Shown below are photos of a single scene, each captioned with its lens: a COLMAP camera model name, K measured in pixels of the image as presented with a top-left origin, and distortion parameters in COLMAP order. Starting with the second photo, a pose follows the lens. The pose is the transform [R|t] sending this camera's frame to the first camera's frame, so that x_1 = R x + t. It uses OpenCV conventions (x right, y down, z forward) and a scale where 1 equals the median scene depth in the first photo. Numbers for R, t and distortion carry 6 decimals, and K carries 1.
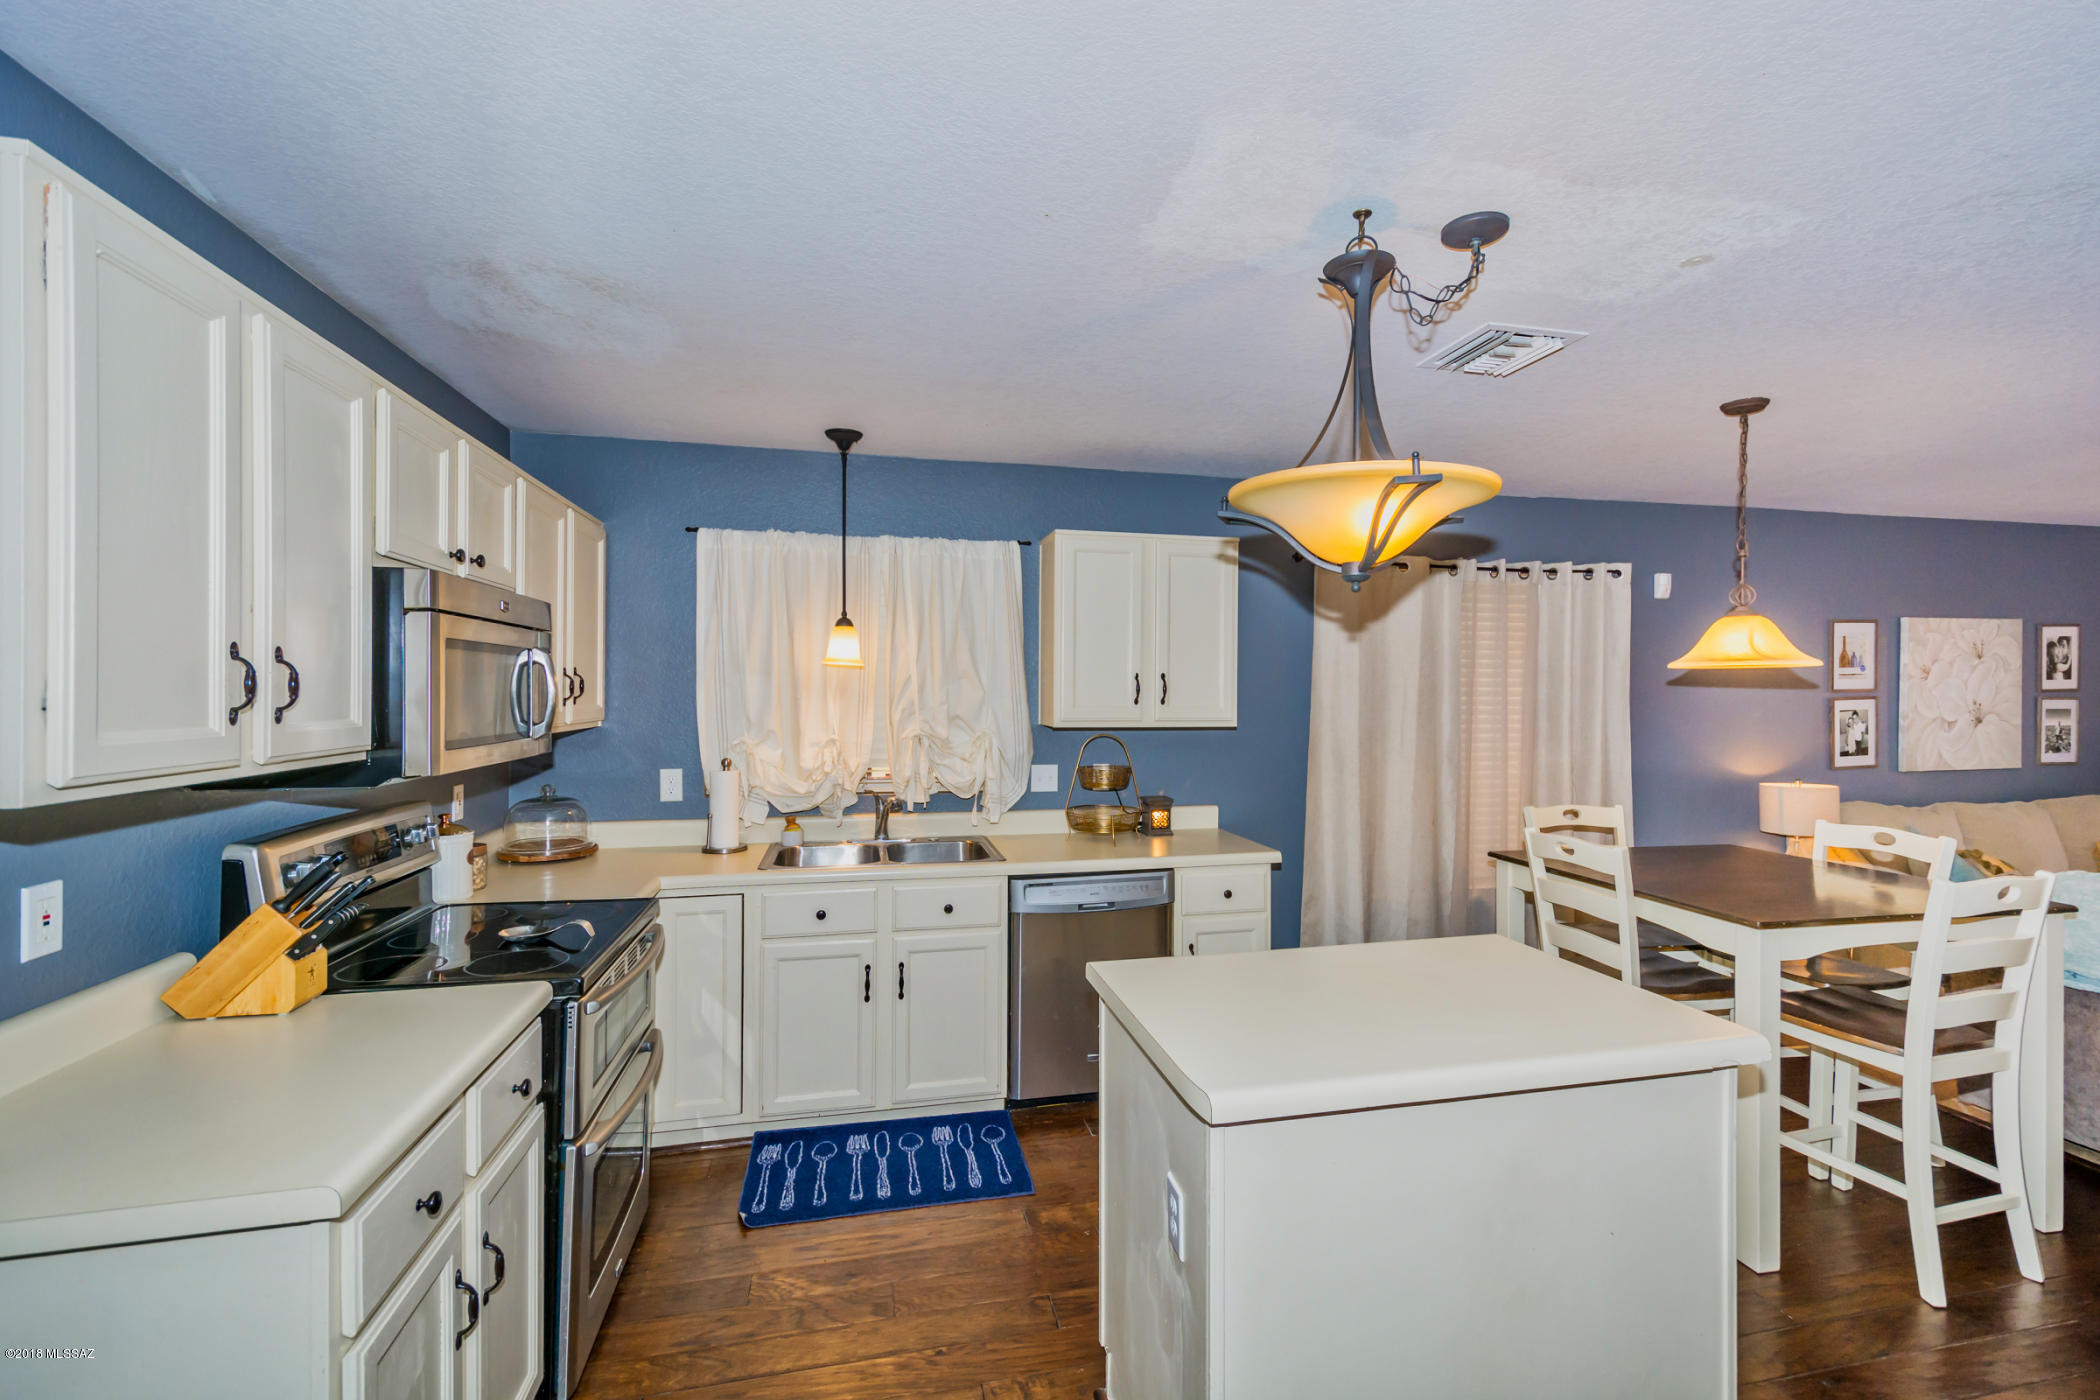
lens RADIAL K [[908.3, 0, 1059.6], [0, 908.3, 695.4], [0, 0, 1]] dist [0.003288, 0.000023]
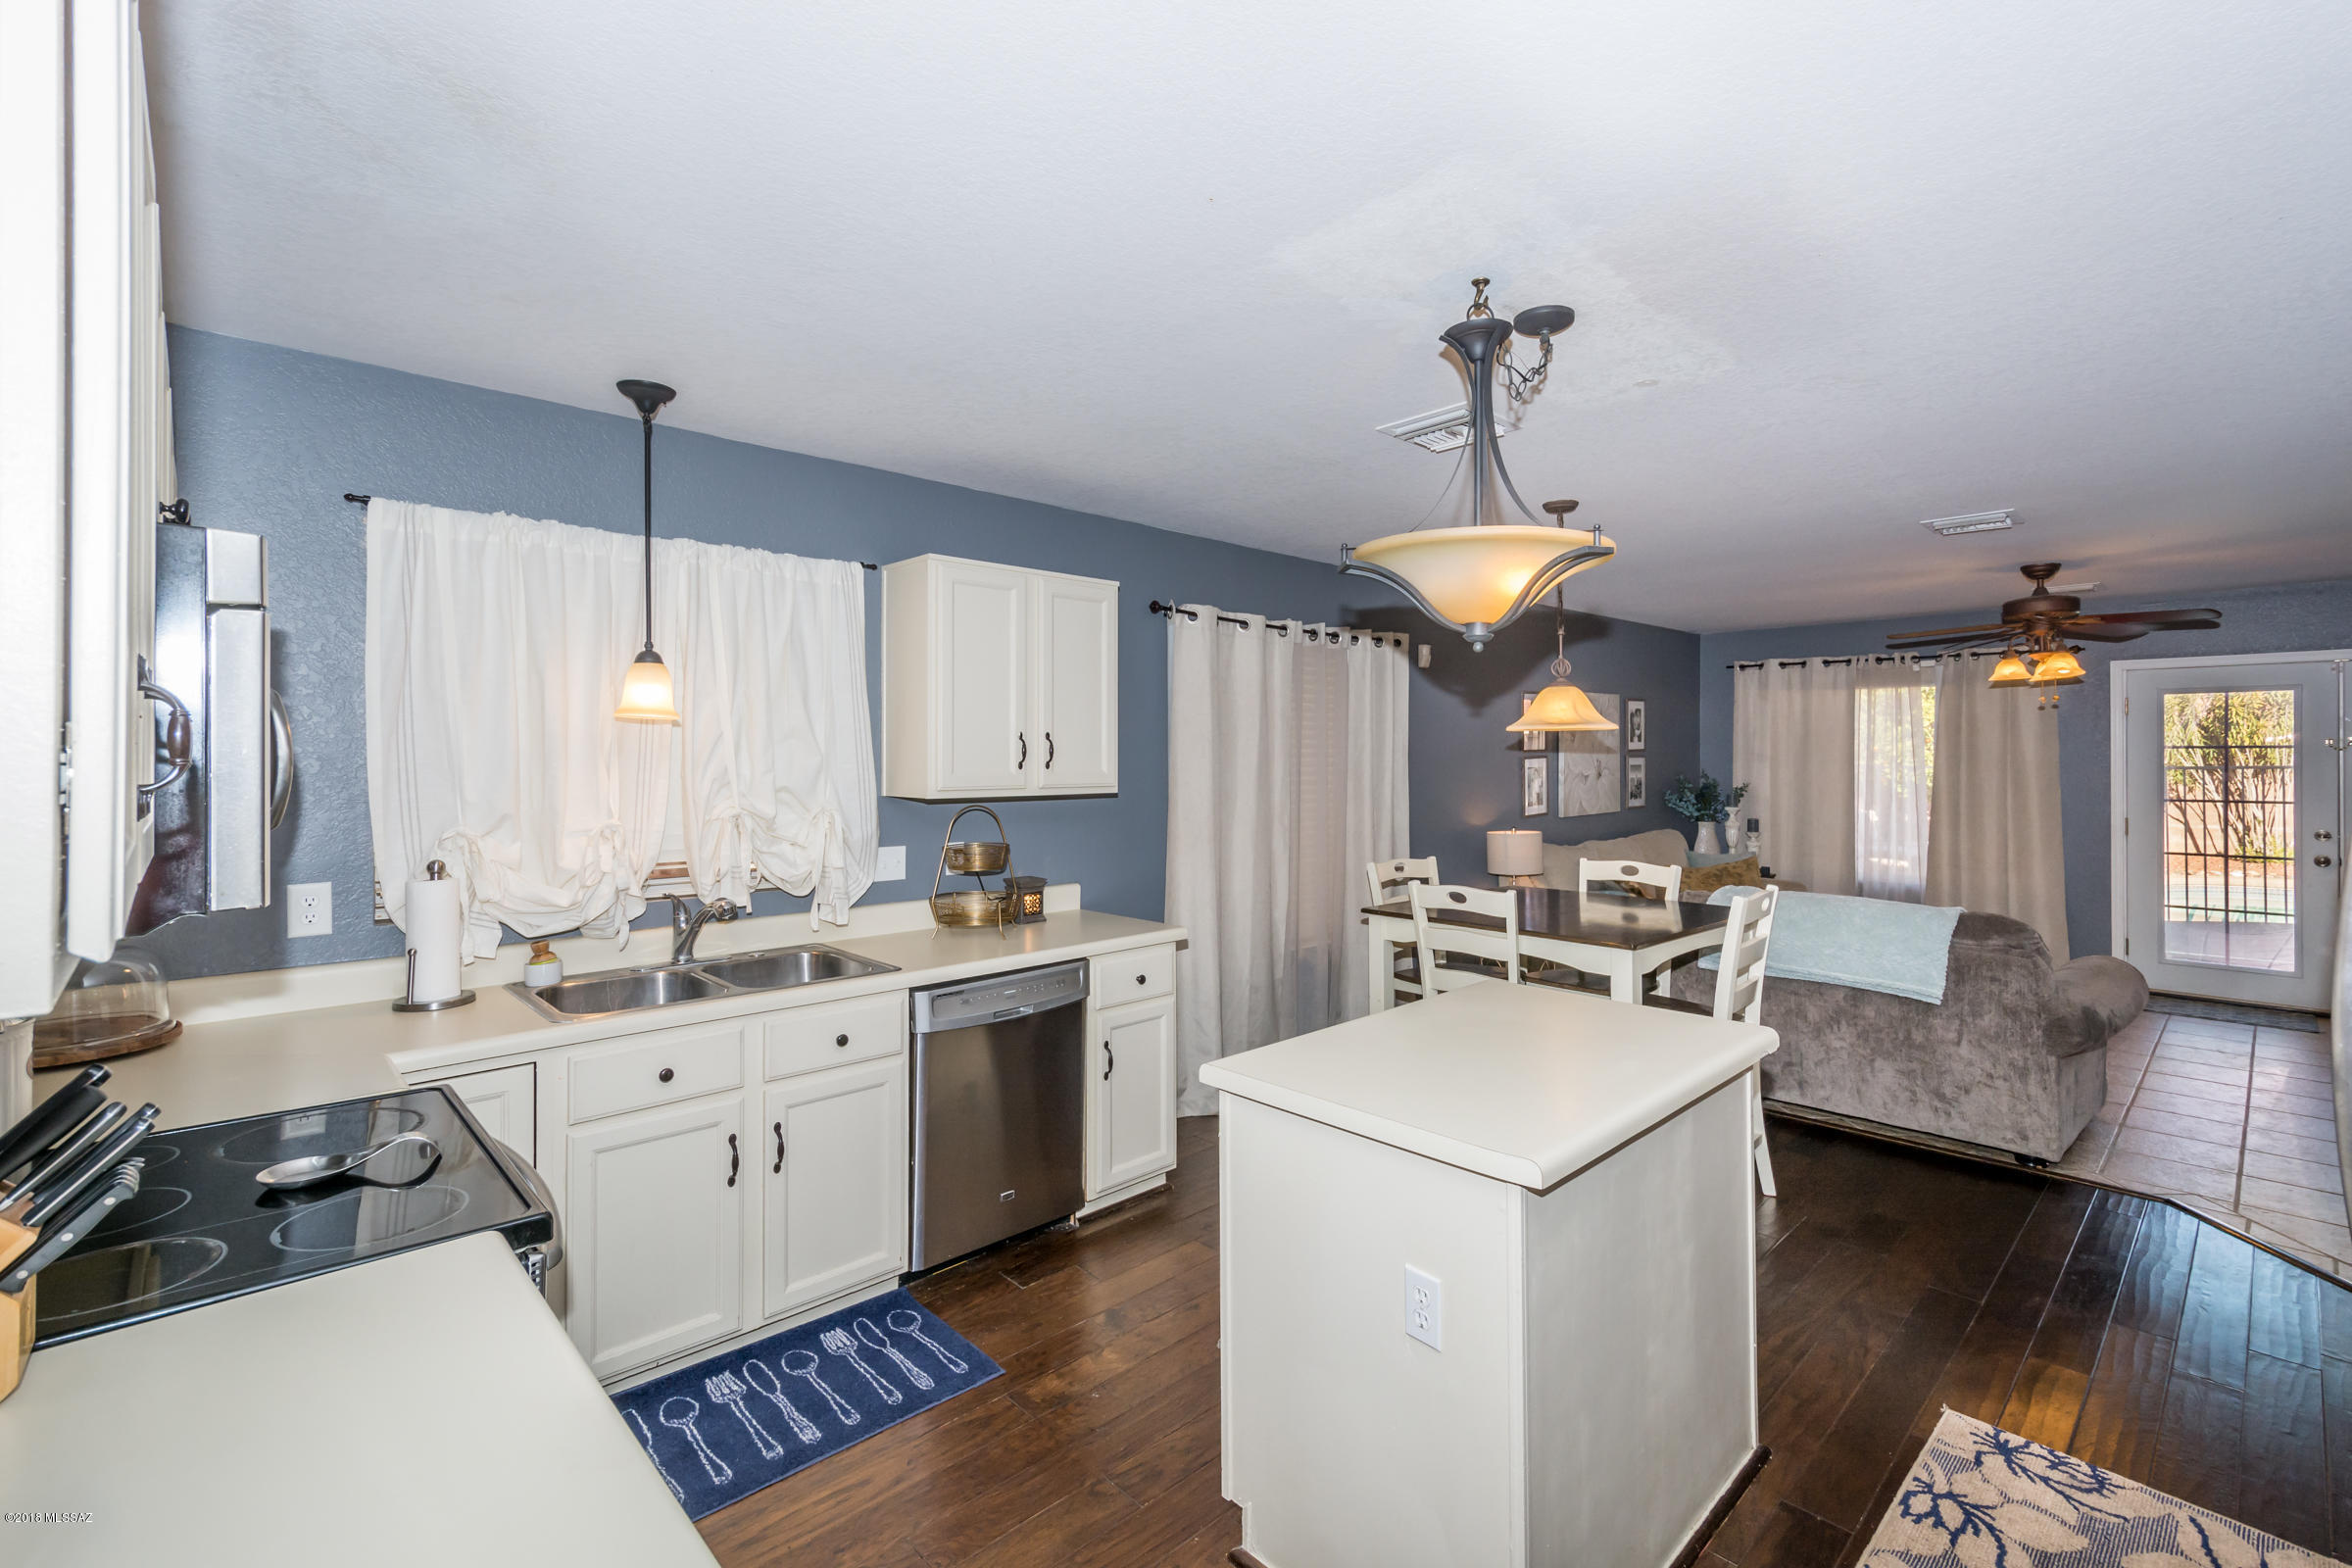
lens RADIAL K [[1038.5, 0, 1207.1], [0, 1038.5, 750.7], [0, 0, 1]] dist [0.001866, 0.000546]
pose [[0.854098, -0.002950, 0.520103, -0.269775], [0.007806, 0.999944, -0.007148, 0.001008], [-0.520053, 0.010165, 0.854074, 0.082695]]
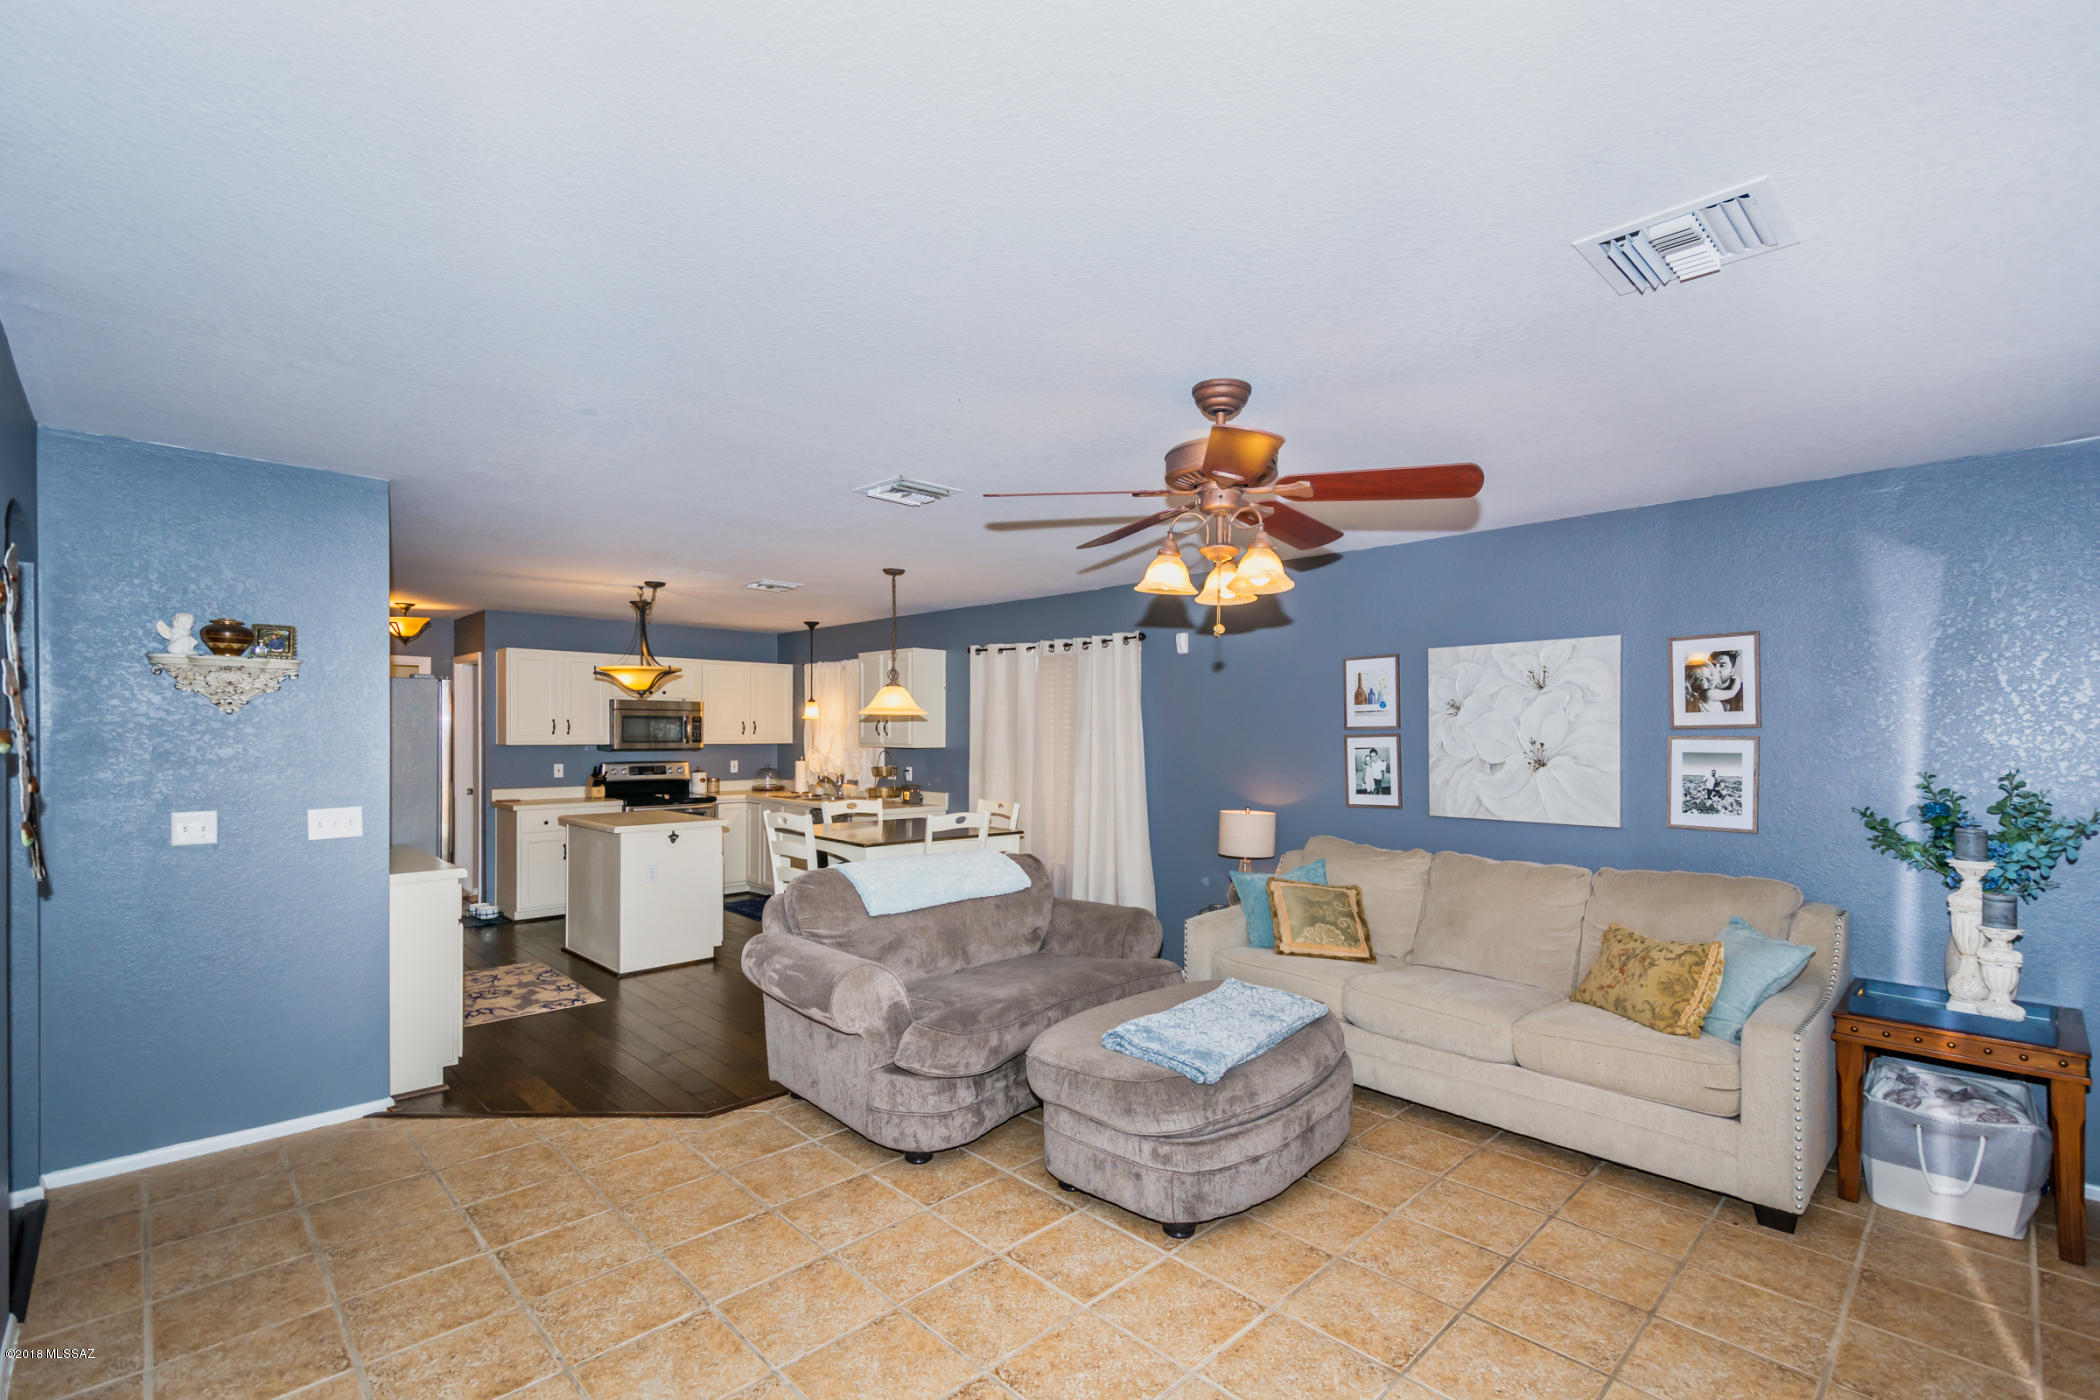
lens RADIAL K [[918.1, 0, 1058.9], [0, 918.1, 745.7], [0, 0, 1]] dist [0.001928, 0.000153]
pose [[0.529041, 0.012142, -0.848510, 2.045524], [-0.008809, 0.999922, 0.008816, 0.010782], [0.848551, 0.002810, 0.529106, 0.254281]]
